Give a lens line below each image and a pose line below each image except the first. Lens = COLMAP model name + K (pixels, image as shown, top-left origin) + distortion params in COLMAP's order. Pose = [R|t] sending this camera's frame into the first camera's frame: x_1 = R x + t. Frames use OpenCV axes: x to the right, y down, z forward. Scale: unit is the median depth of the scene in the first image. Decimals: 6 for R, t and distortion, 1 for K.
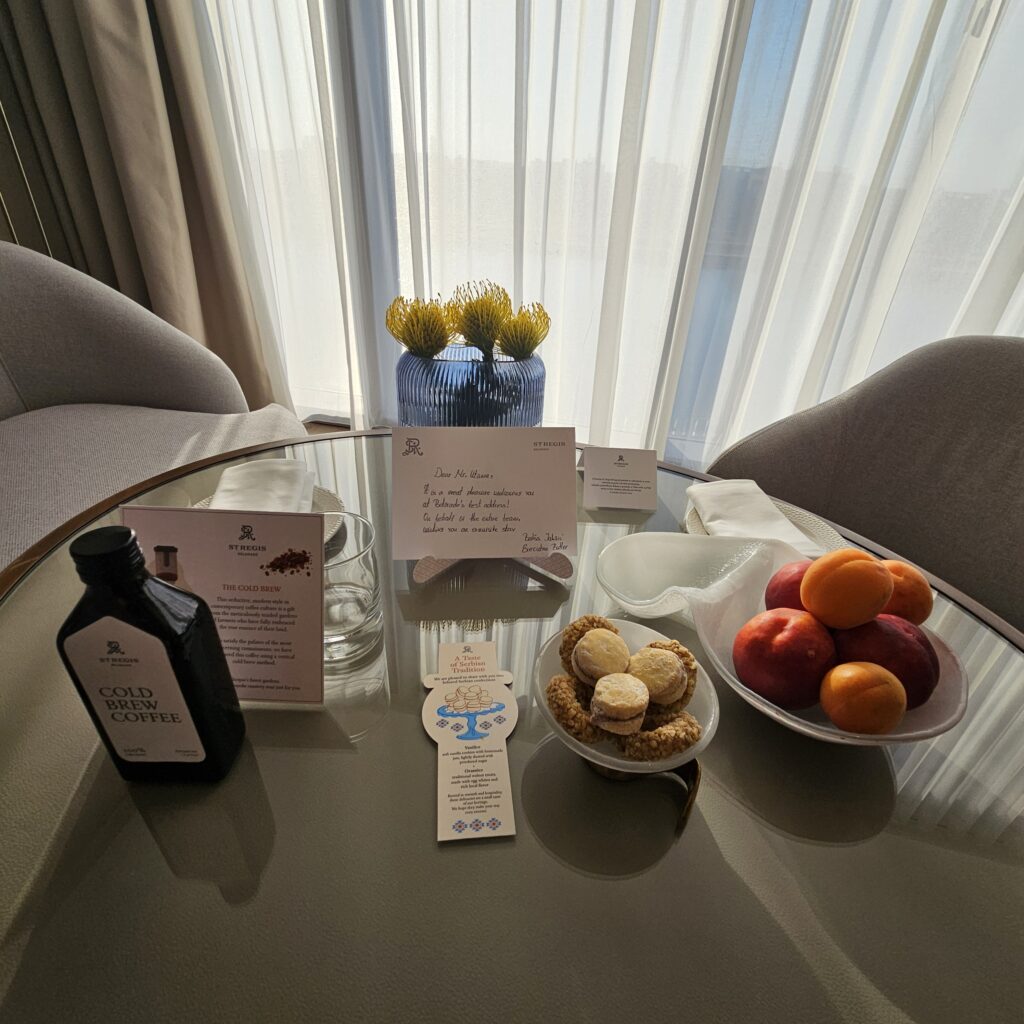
lens RADIAL K [[559.2, 0, 507.6], [0, 559.2, 507.0], [0, 0, 1]] dist [-0.004123, 0.000967]
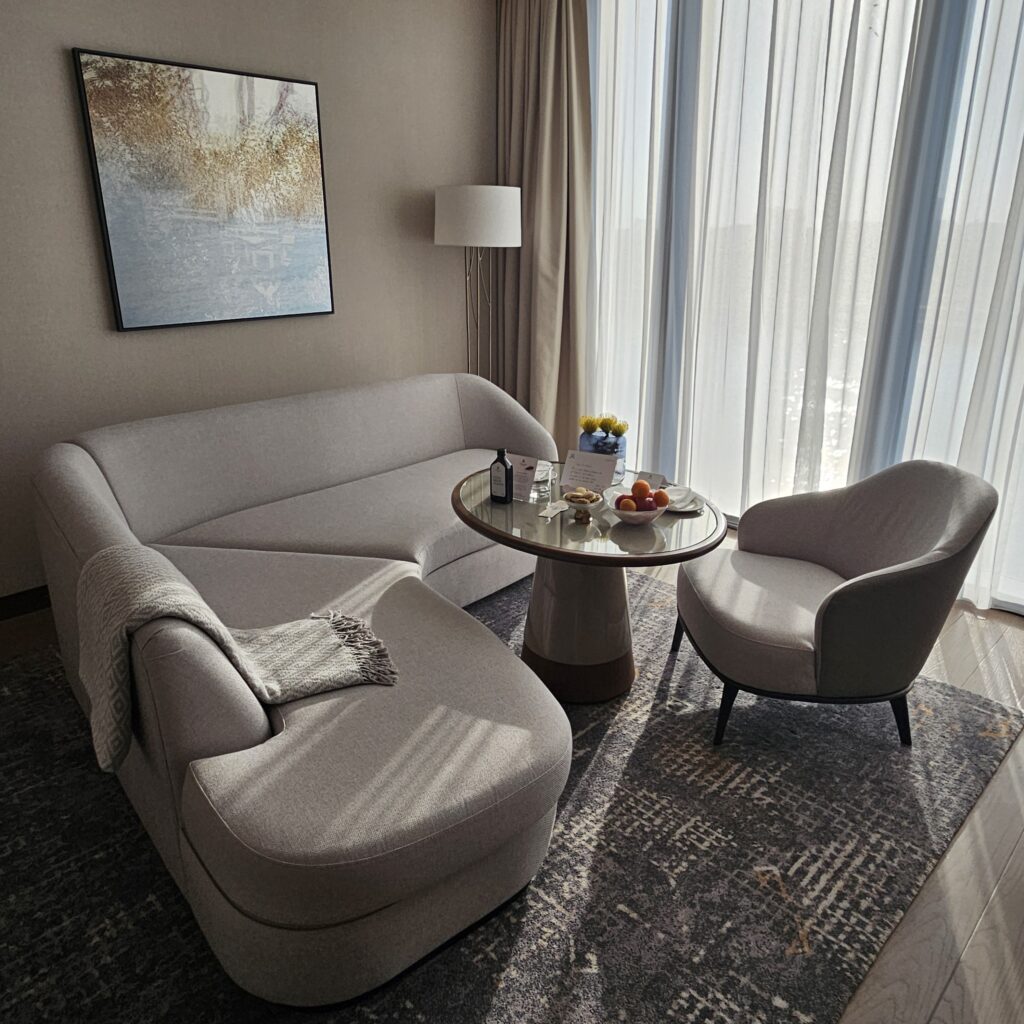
lens RADIAL K [[559.2, 0, 507.6], [0, 559.2, 507.0], [0, 0, 1]] dist [-0.004123, 0.000967]
pose [[0.828644, 0.153746, -0.538249, 1.258861], [-0.250631, 0.961680, -0.111155, 0.610323], [0.500533, 0.227010, 0.835424, -1.820734]]
